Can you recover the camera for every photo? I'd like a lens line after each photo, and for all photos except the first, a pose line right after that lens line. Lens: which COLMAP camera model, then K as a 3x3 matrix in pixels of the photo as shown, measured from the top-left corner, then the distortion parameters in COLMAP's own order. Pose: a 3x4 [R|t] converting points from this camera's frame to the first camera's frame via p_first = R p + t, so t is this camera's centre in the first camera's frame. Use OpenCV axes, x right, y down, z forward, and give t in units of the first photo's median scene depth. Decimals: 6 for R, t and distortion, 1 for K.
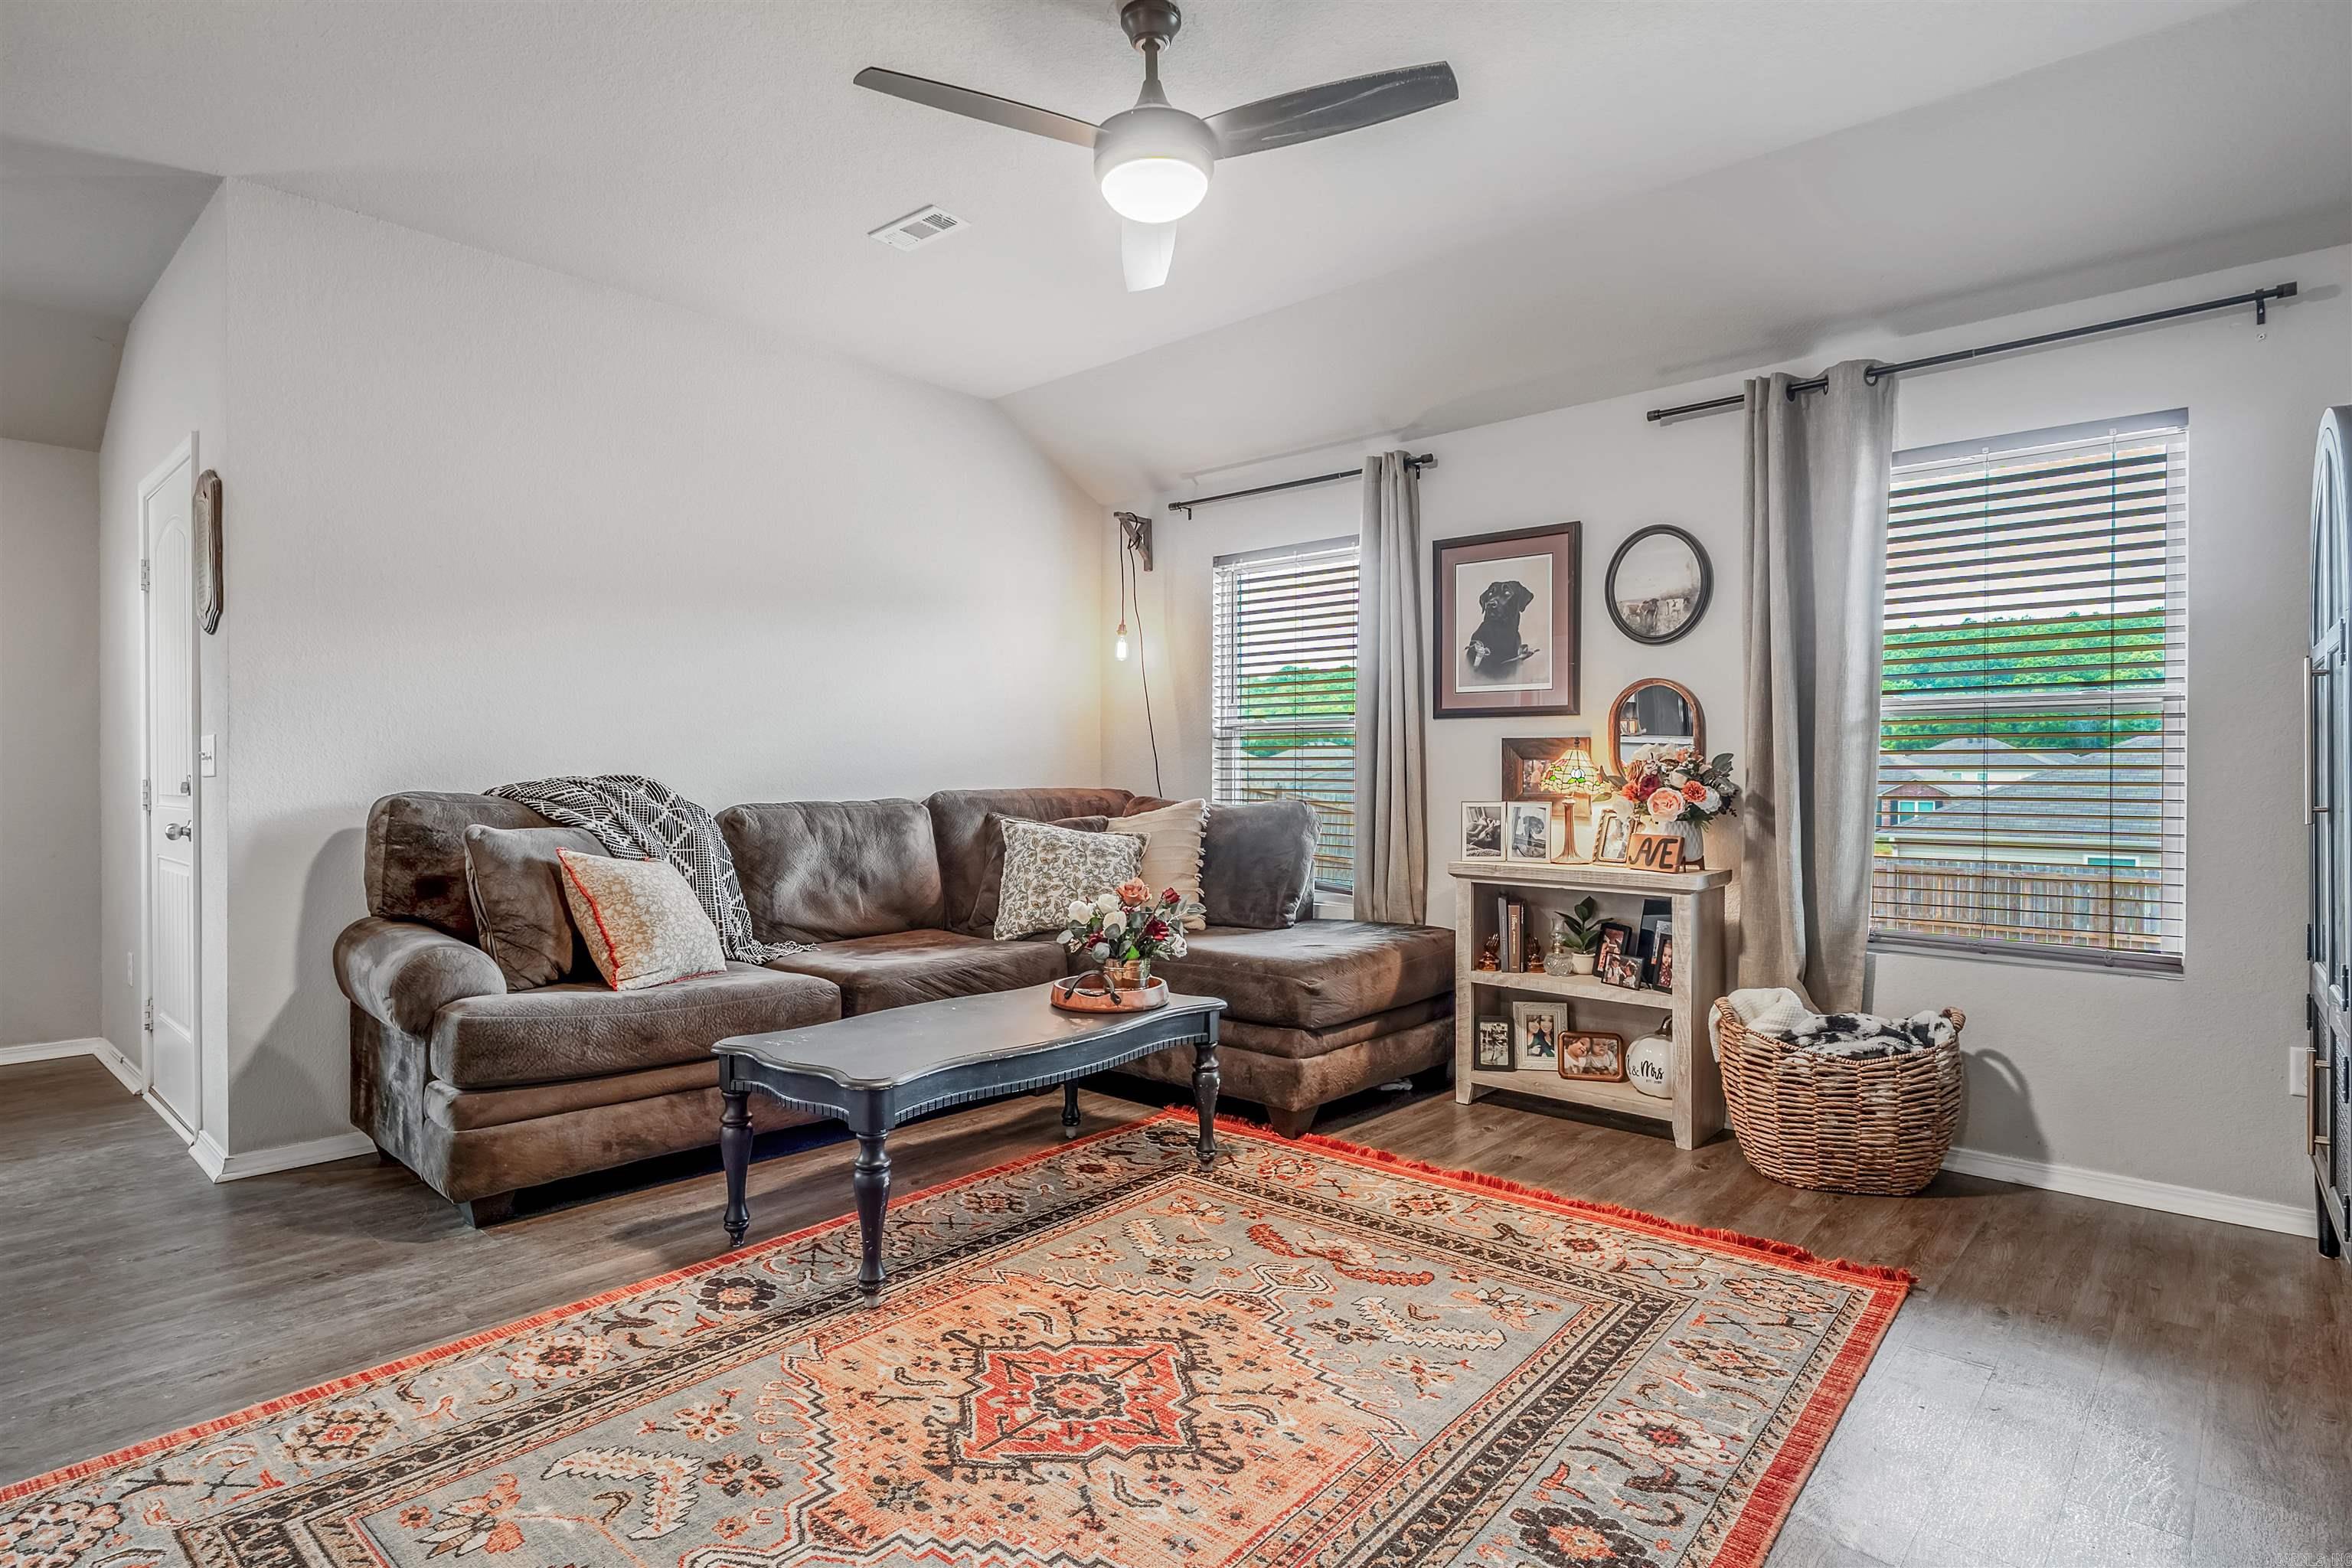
lens RADIAL K [[1215.8, 0, 1161.8], [0, 1215.8, 771.4], [0, 0, 1]] dist [0.000766, 0.000712]
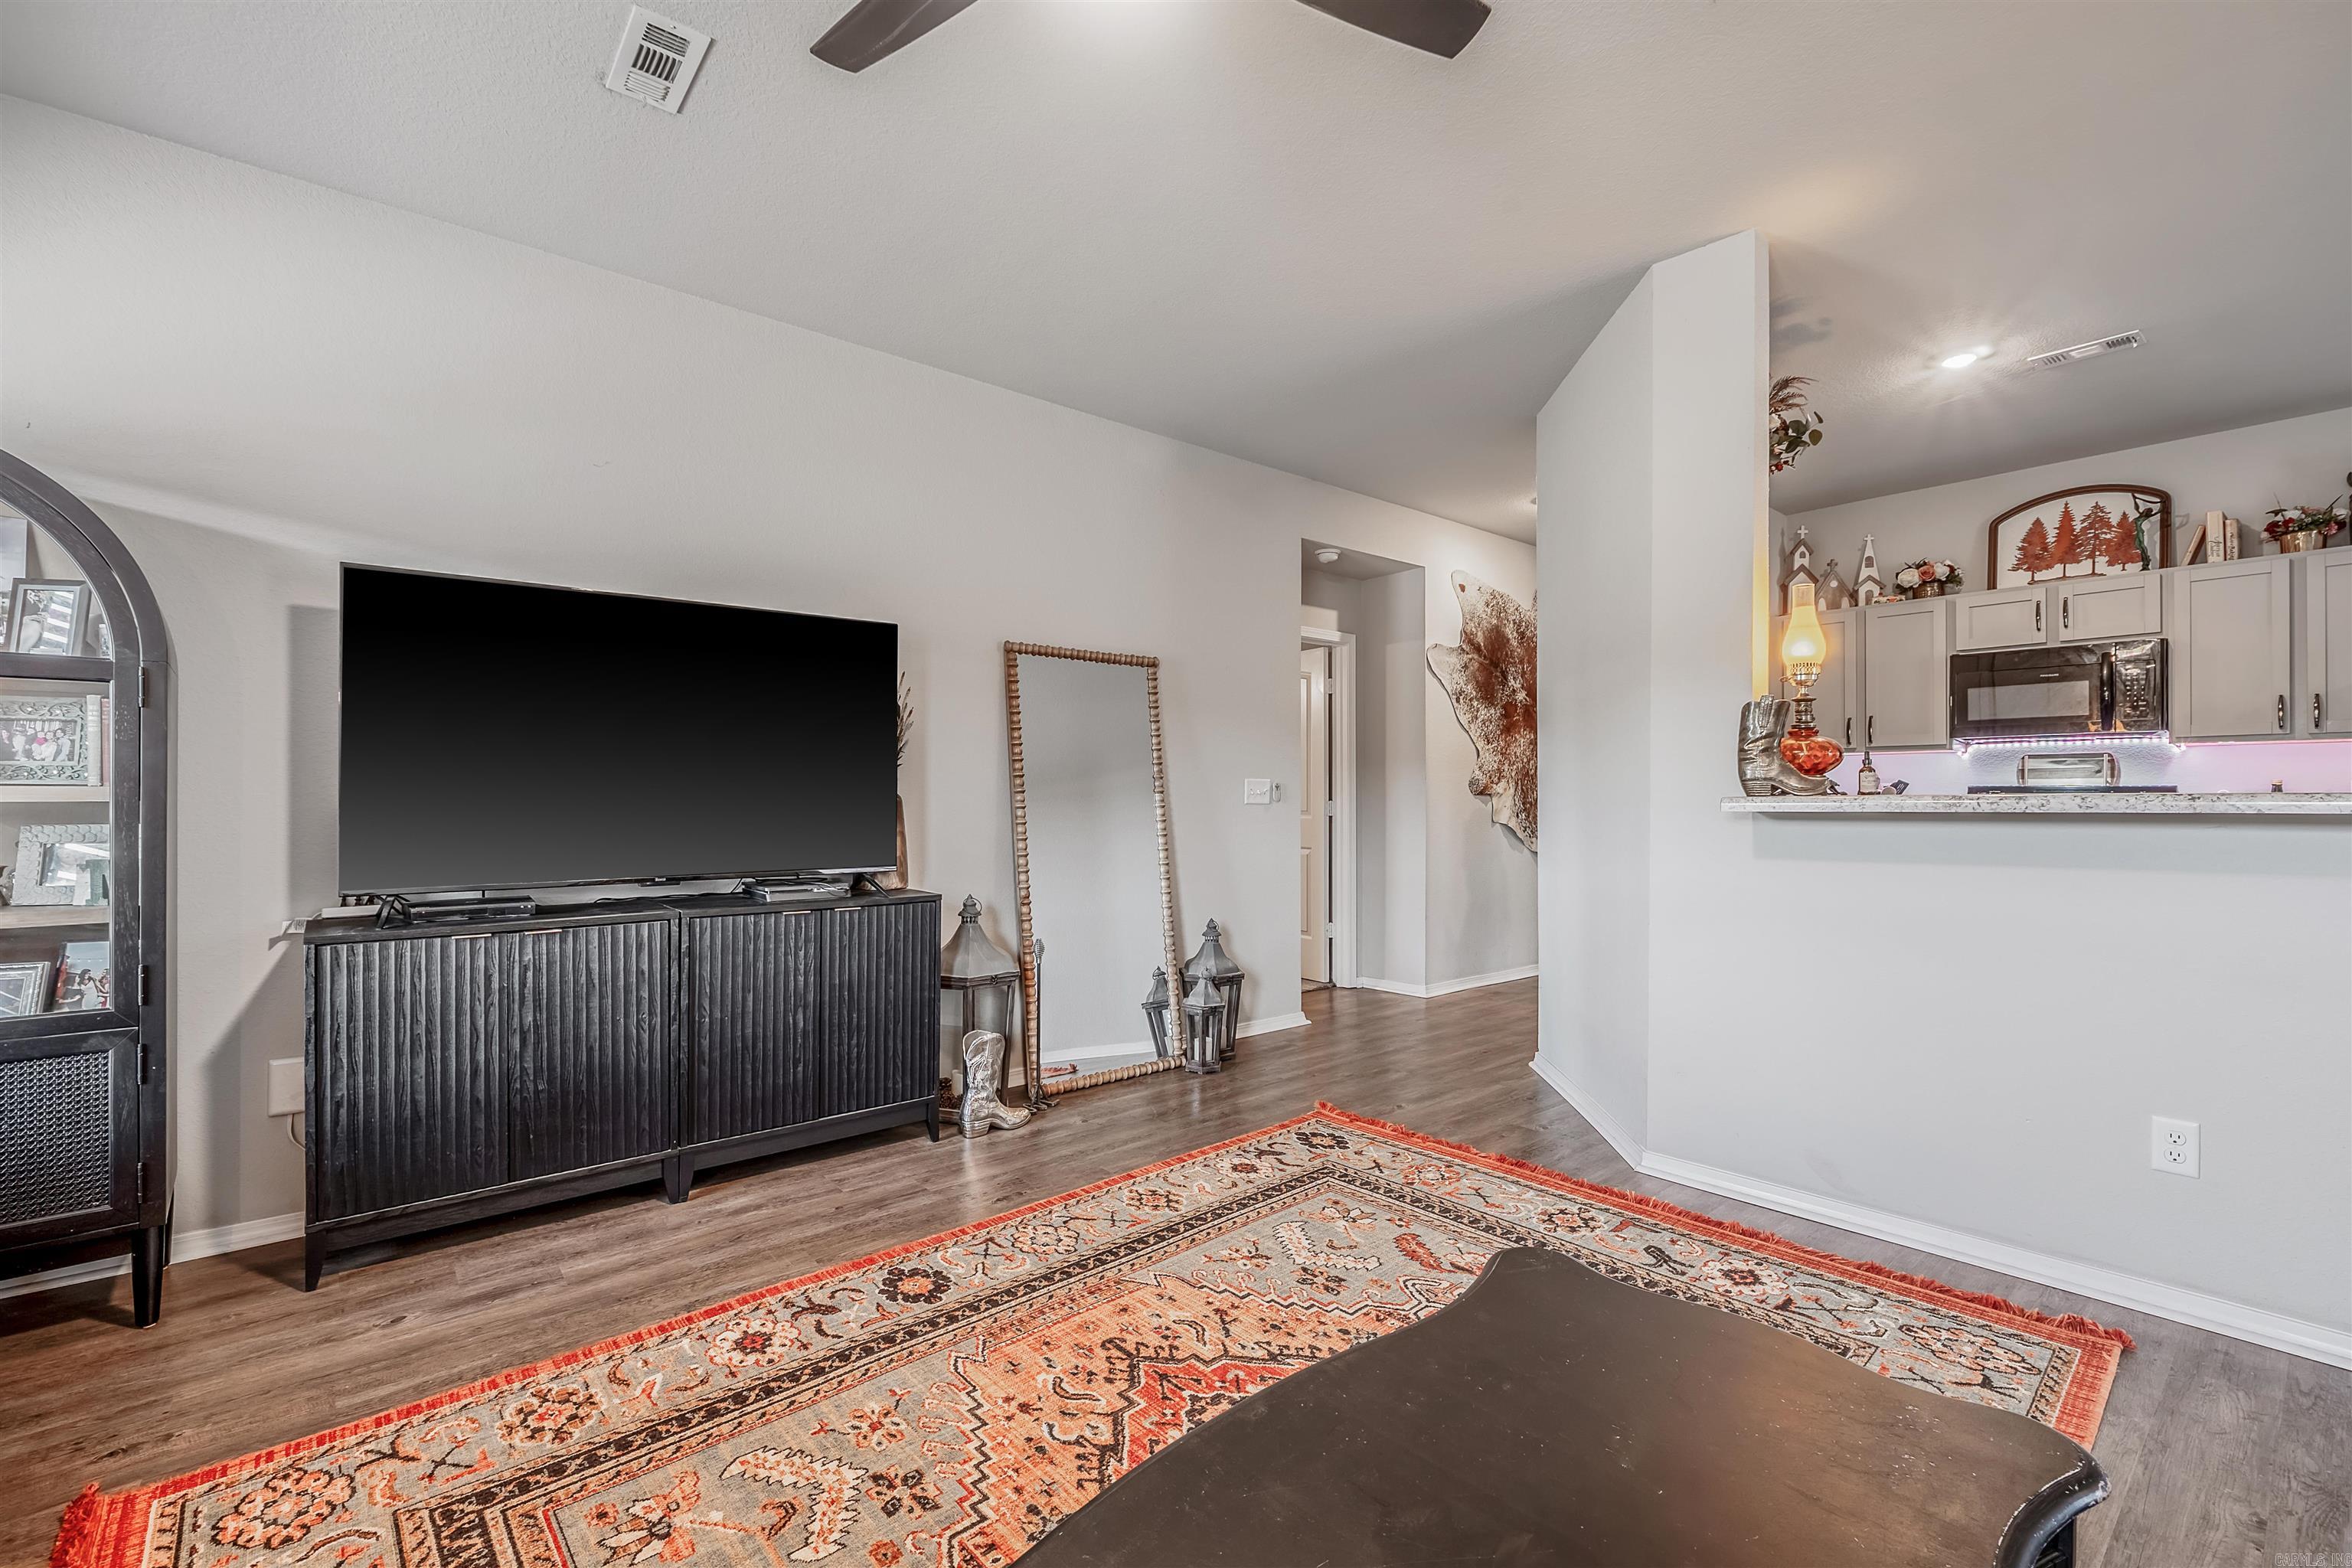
lens RADIAL K [[999.7, 0, 1177.7], [0, 999.7, 807.0], [0, 0, 1]] dist [-0.004066, -0.000308]
pose [[-0.991720, -0.003833, 0.128364, -0.090430], [-0.002238, 0.999919, 0.012568, -0.003986], [-0.128401, 0.012176, -0.991648, 1.268343]]
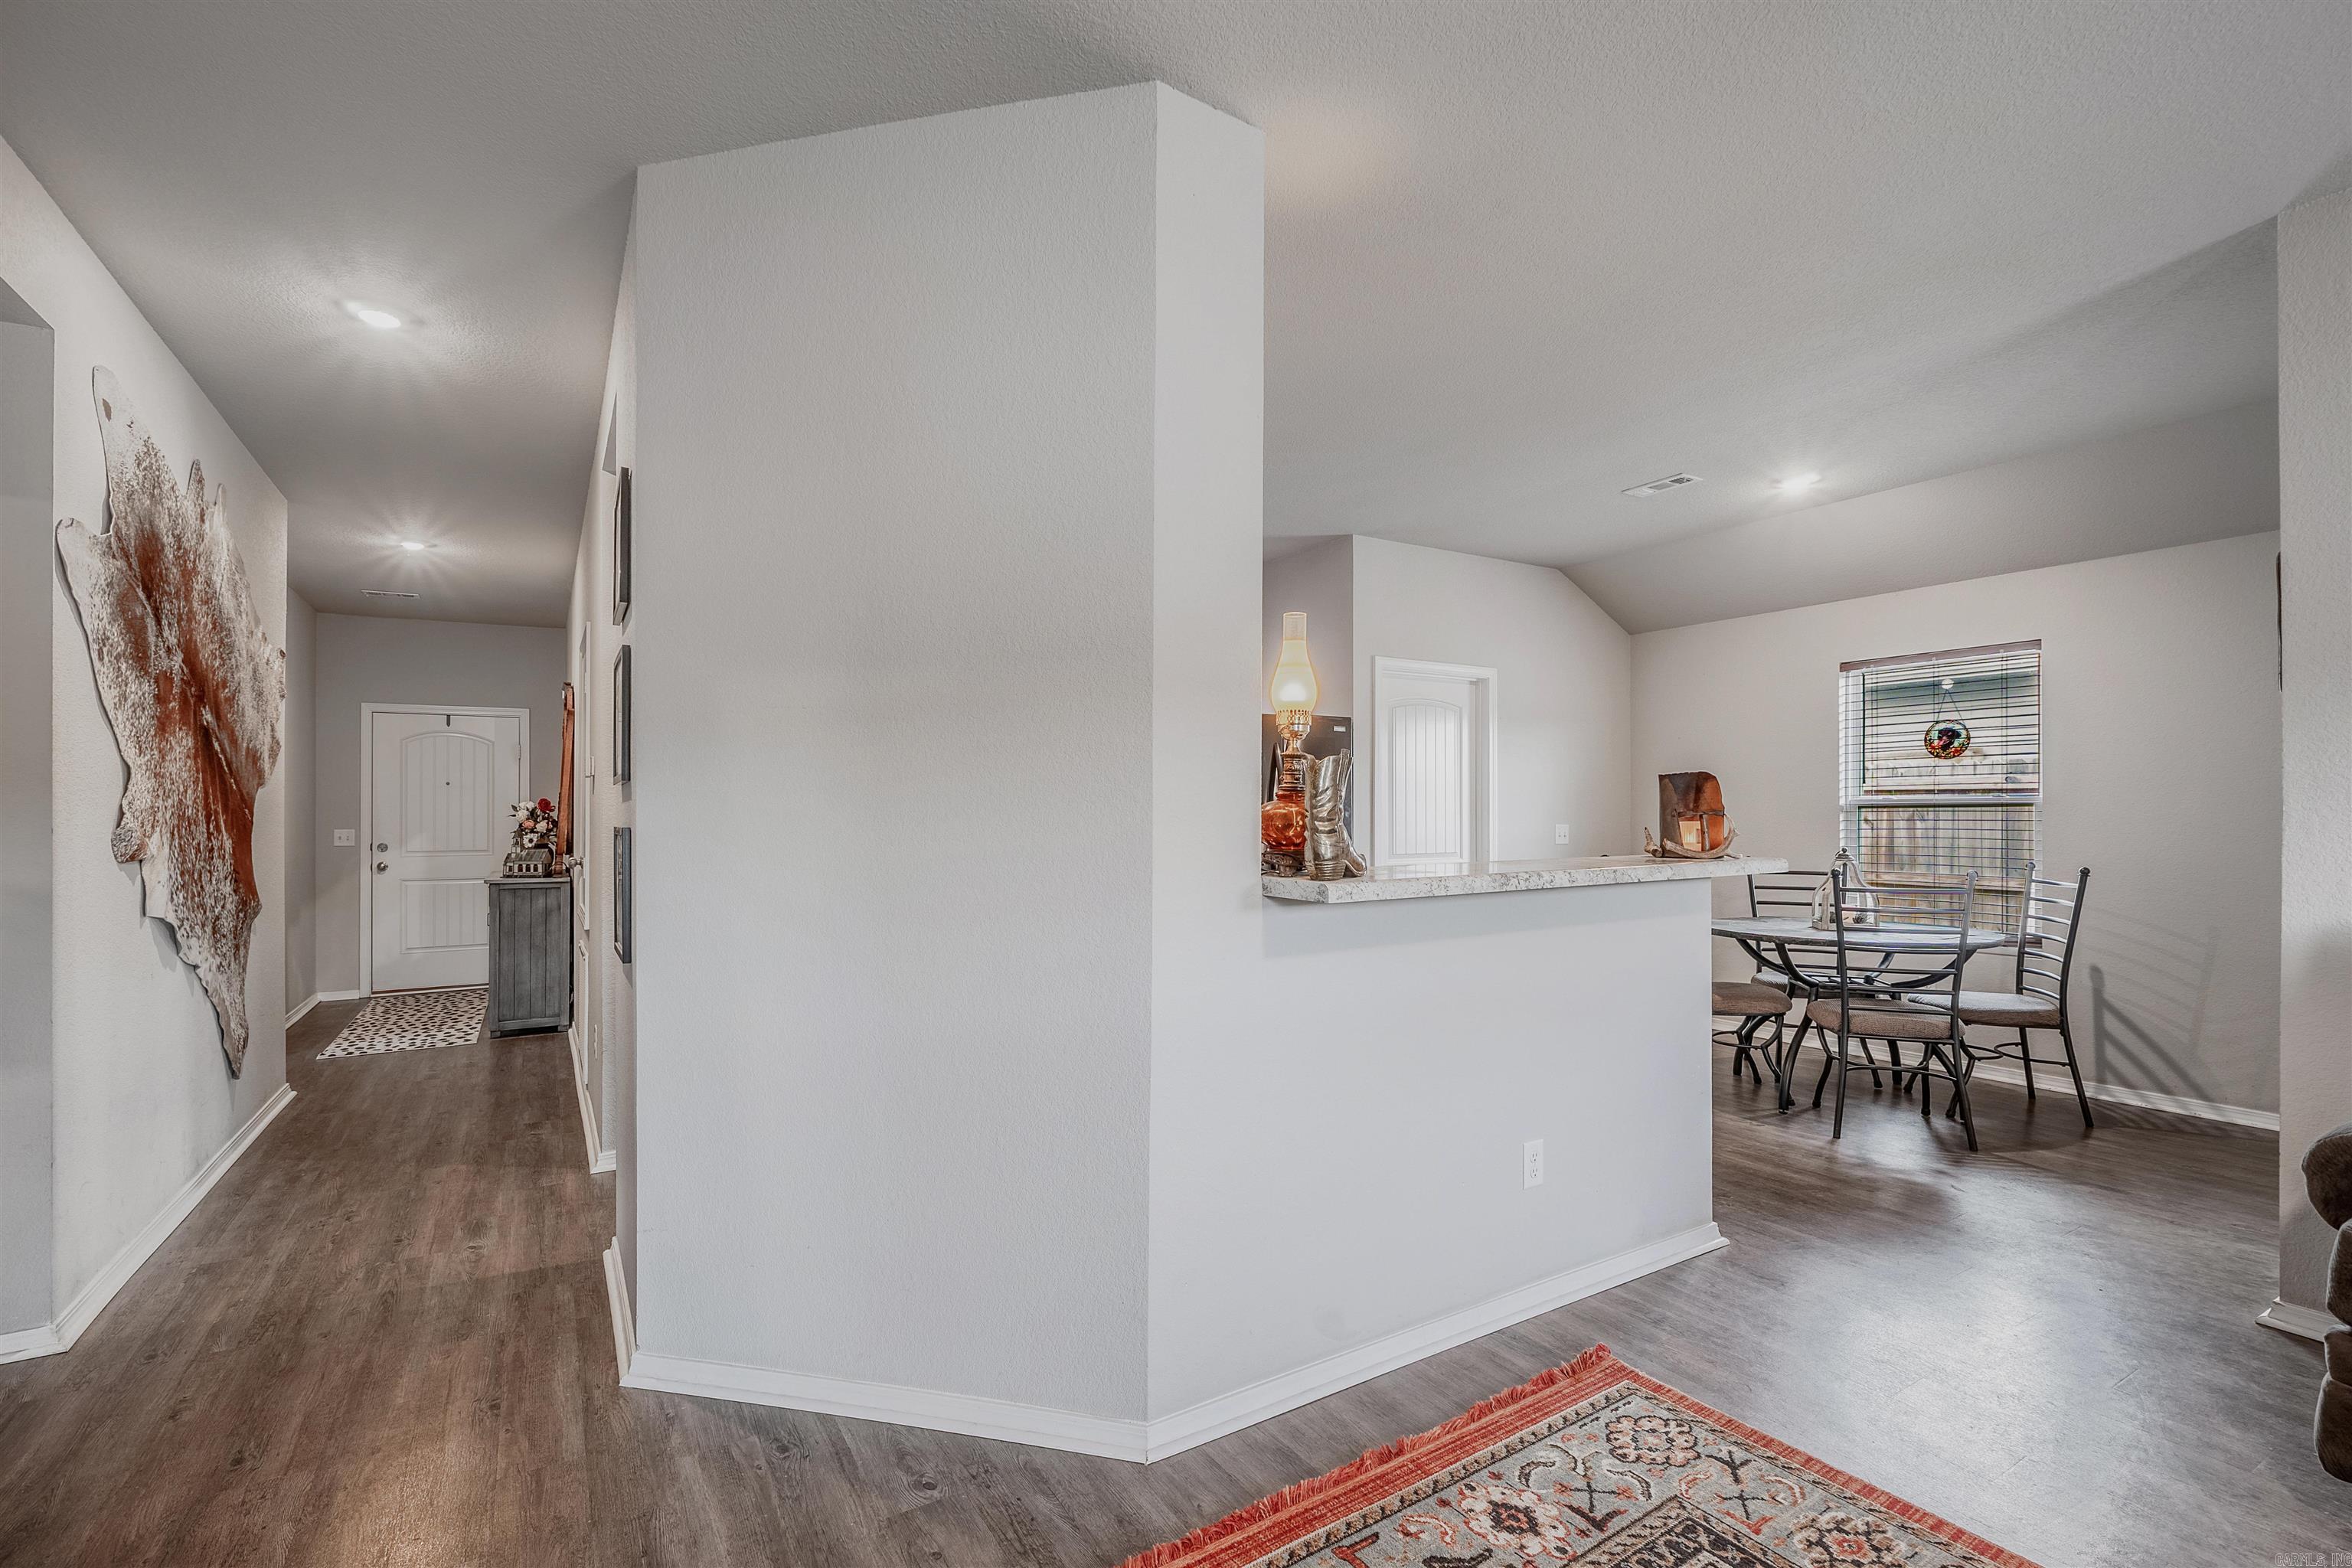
lens RADIAL K [[1053.5, 0, 1165.6], [0, 1053.5, 816.2], [0, 0, 1]] dist [-0.008310, 0.001353]
pose [[-0.286785, 0.000240, -0.957995, 0.214867], [0.001264, 0.999999, -0.000128, -0.044084], [0.957994, -0.001248, -0.286786, 0.458366]]
